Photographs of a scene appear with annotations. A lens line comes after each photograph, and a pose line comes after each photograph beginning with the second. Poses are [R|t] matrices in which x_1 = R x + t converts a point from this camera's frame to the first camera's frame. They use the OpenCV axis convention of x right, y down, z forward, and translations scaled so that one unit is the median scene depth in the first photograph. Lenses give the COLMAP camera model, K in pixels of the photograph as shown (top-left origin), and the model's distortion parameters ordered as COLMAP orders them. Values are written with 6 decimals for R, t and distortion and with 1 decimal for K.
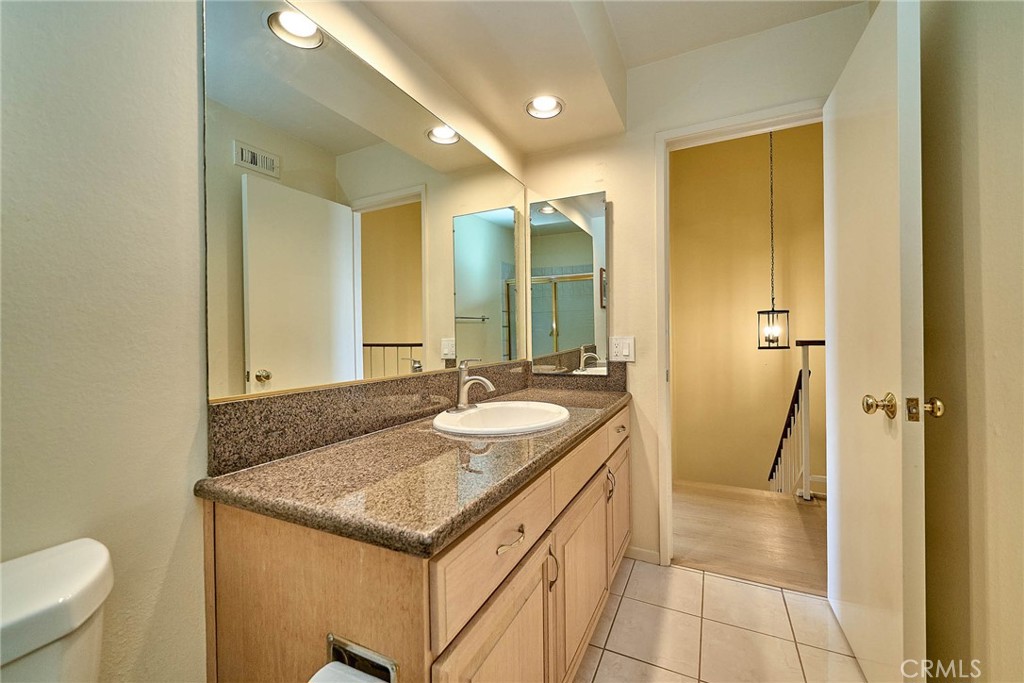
lens RADIAL K [[374.9, 0, 515.2], [0, 374.9, 342.5], [0, 0, 1]] dist [0.000717, -0.000241]
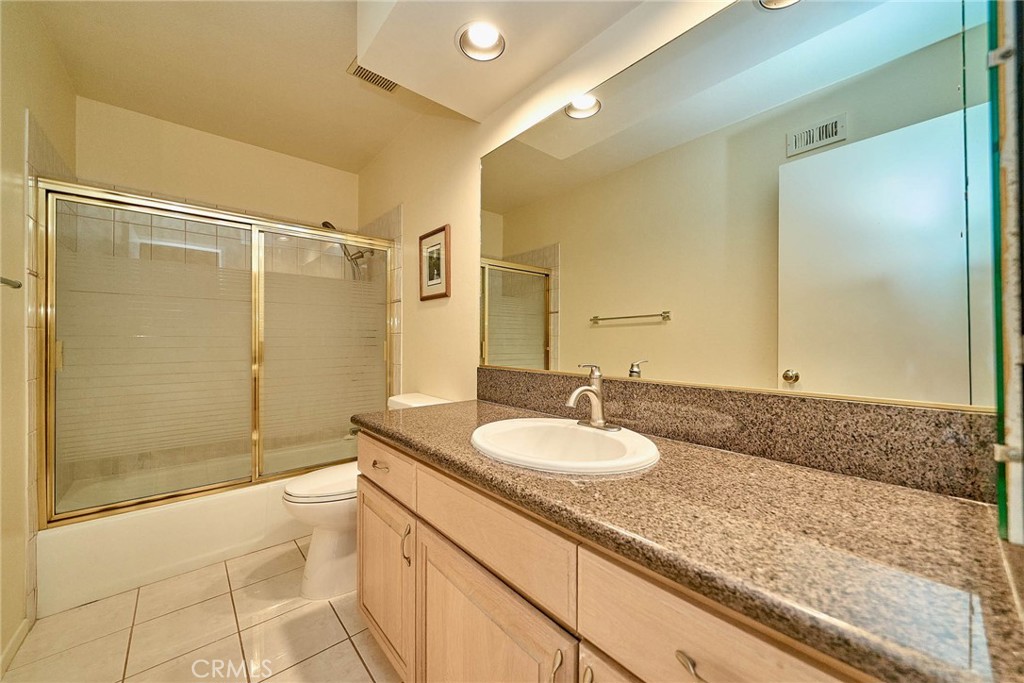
lens RADIAL K [[374.9, 0, 515.2], [0, 374.9, 342.5], [0, 0, 1]] dist [0.000717, -0.000241]
pose [[-0.352368, 0.025695, -0.935509, 0.758940], [-0.003316, 0.999582, 0.028704, -0.029611], [0.935856, 0.013217, -0.352136, 1.244966]]
